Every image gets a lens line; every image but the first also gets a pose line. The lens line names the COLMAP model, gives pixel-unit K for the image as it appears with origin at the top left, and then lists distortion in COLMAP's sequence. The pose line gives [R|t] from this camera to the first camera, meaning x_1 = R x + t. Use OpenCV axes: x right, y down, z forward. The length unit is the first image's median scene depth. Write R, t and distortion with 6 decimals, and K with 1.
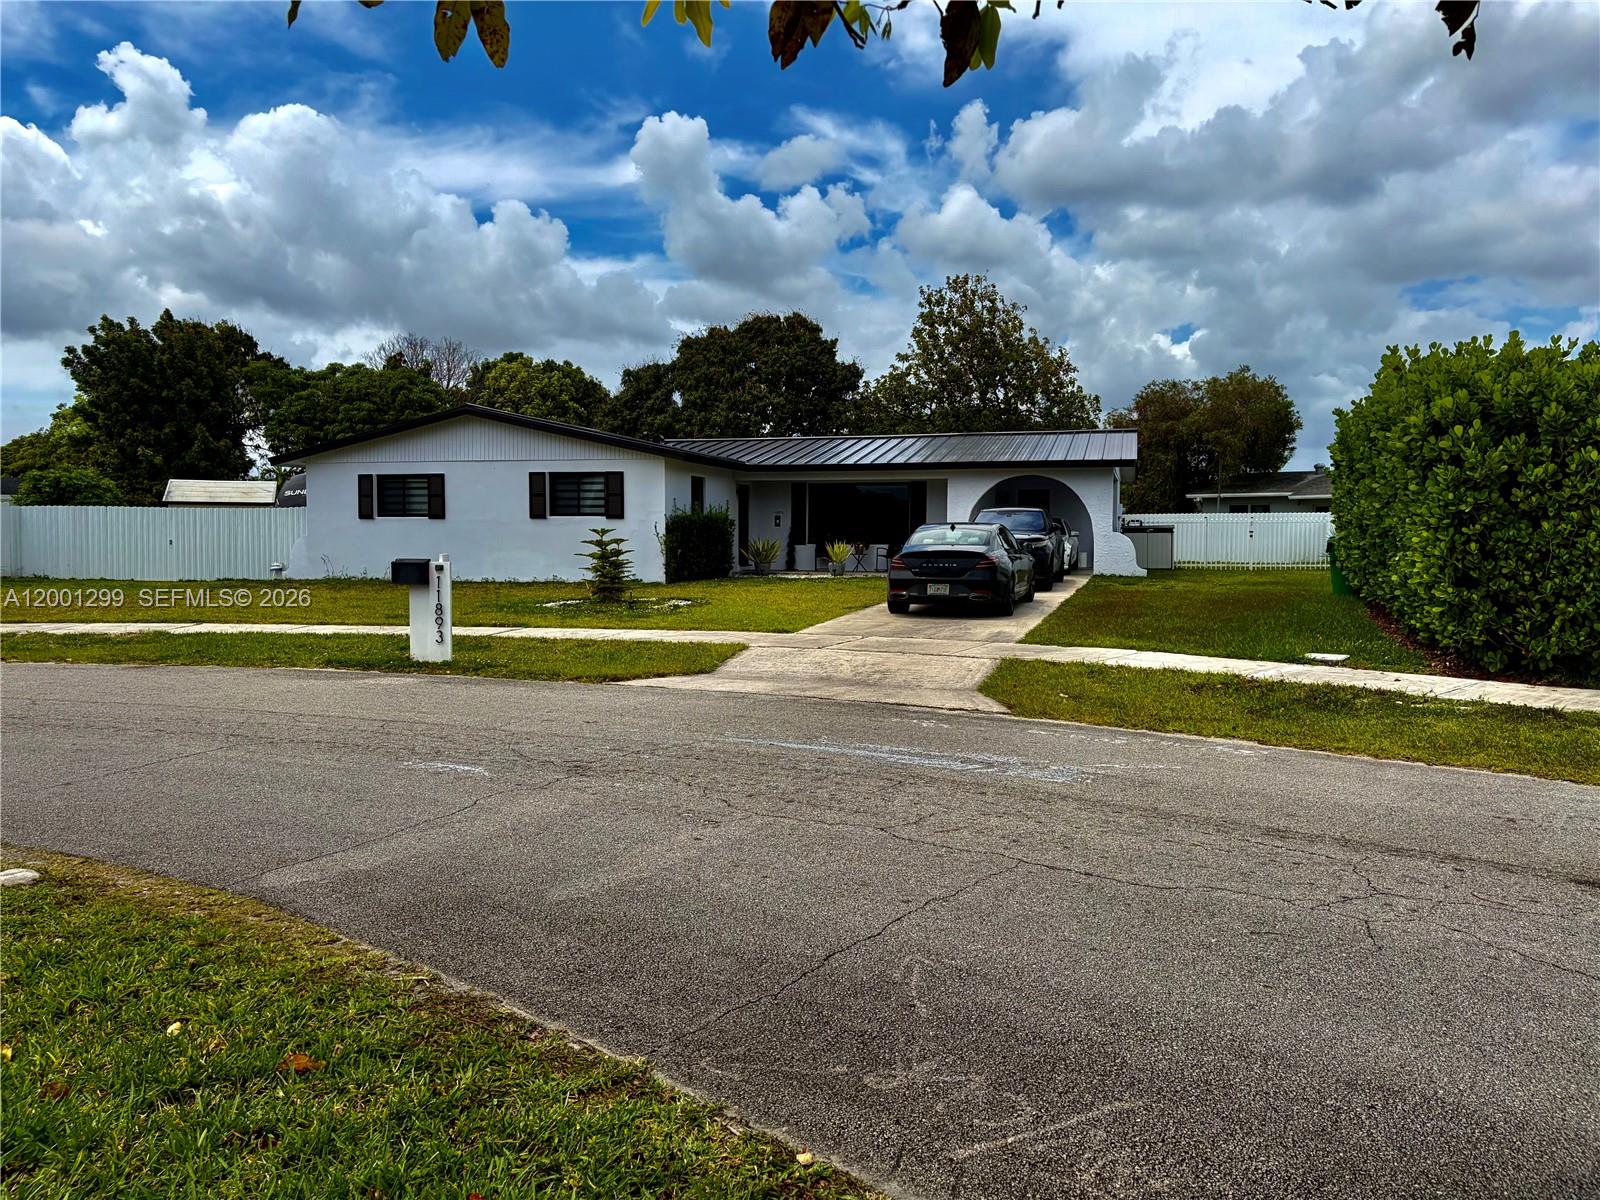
lens RADIAL K [[1201.7, 0, 806.8], [0, 1201.7, 606.1], [0, 0, 1]] dist [0.046604, -0.048122]
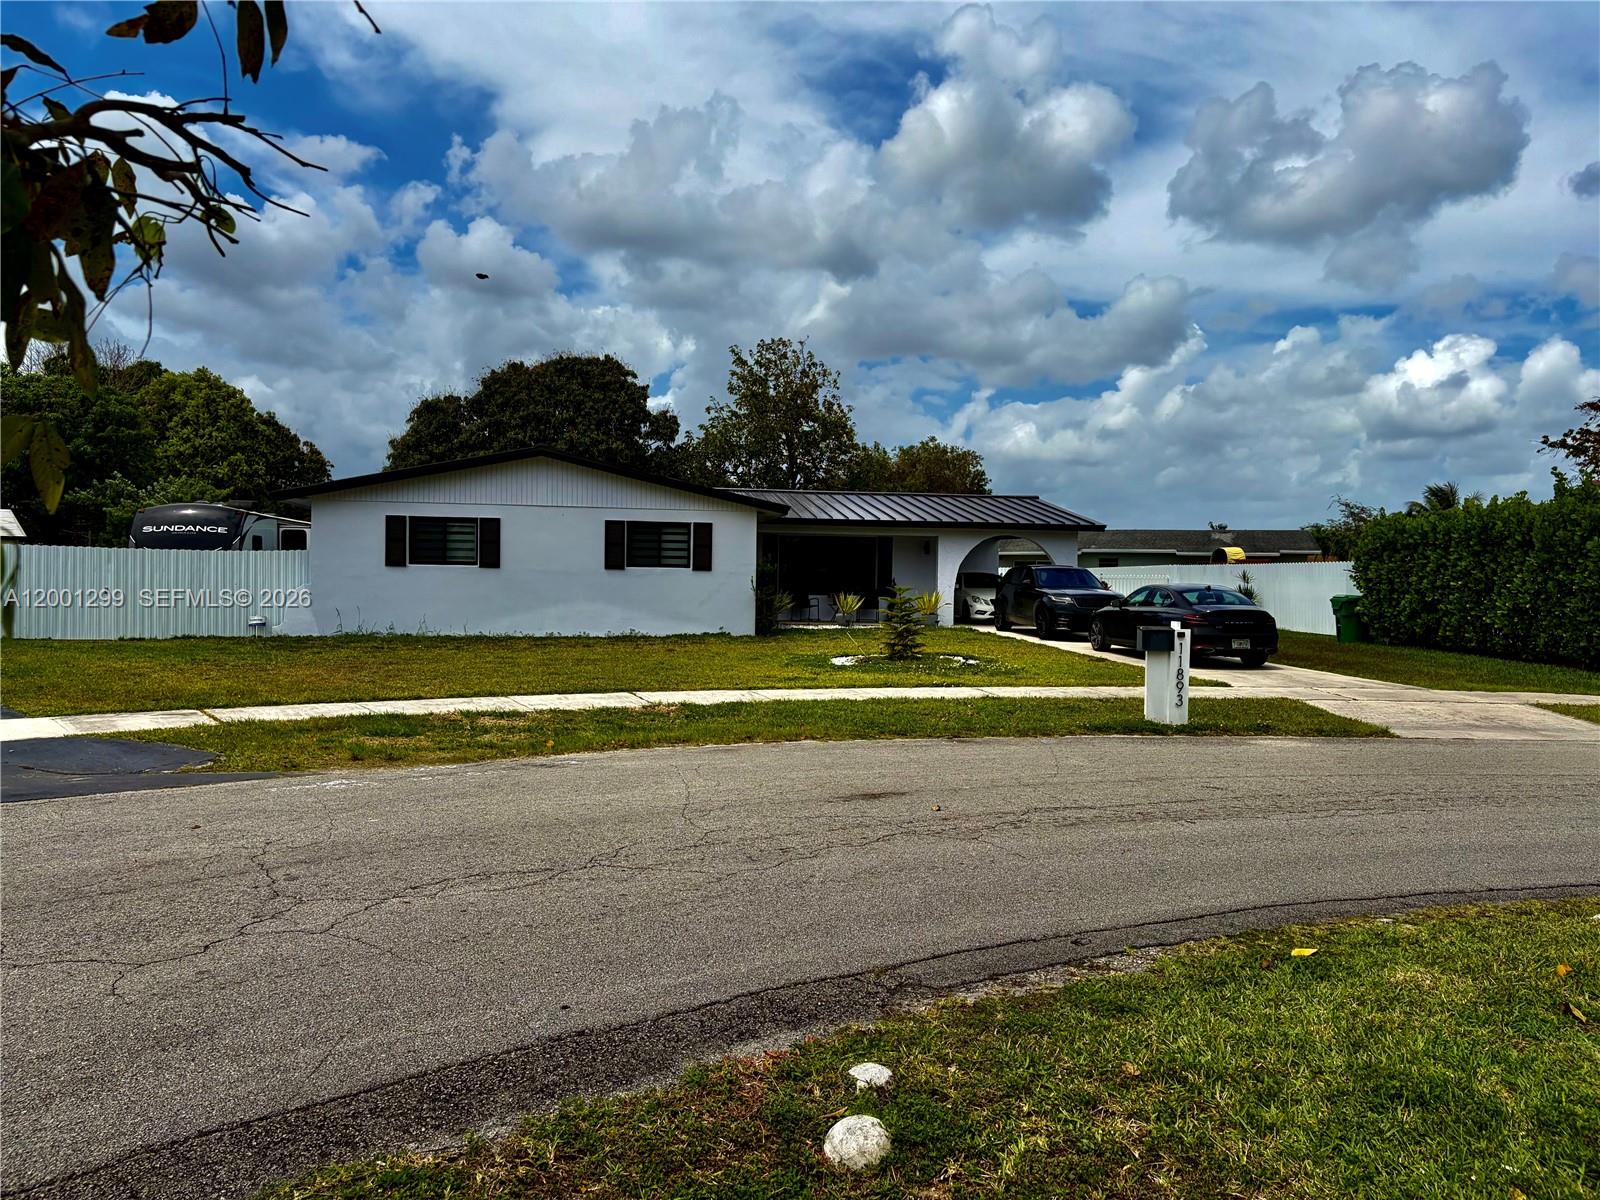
lens RADIAL K [[1201.7, 0, 795.9], [0, 1201.7, 598.3], [0, 0, 1]] dist [0.046604, -0.048122]
pose [[0.902745, 0.003681, 0.430160, -0.499076], [0.013007, 0.999273, -0.035849, -0.014281], [-0.429979, 0.037957, 0.902041, 0.089773]]
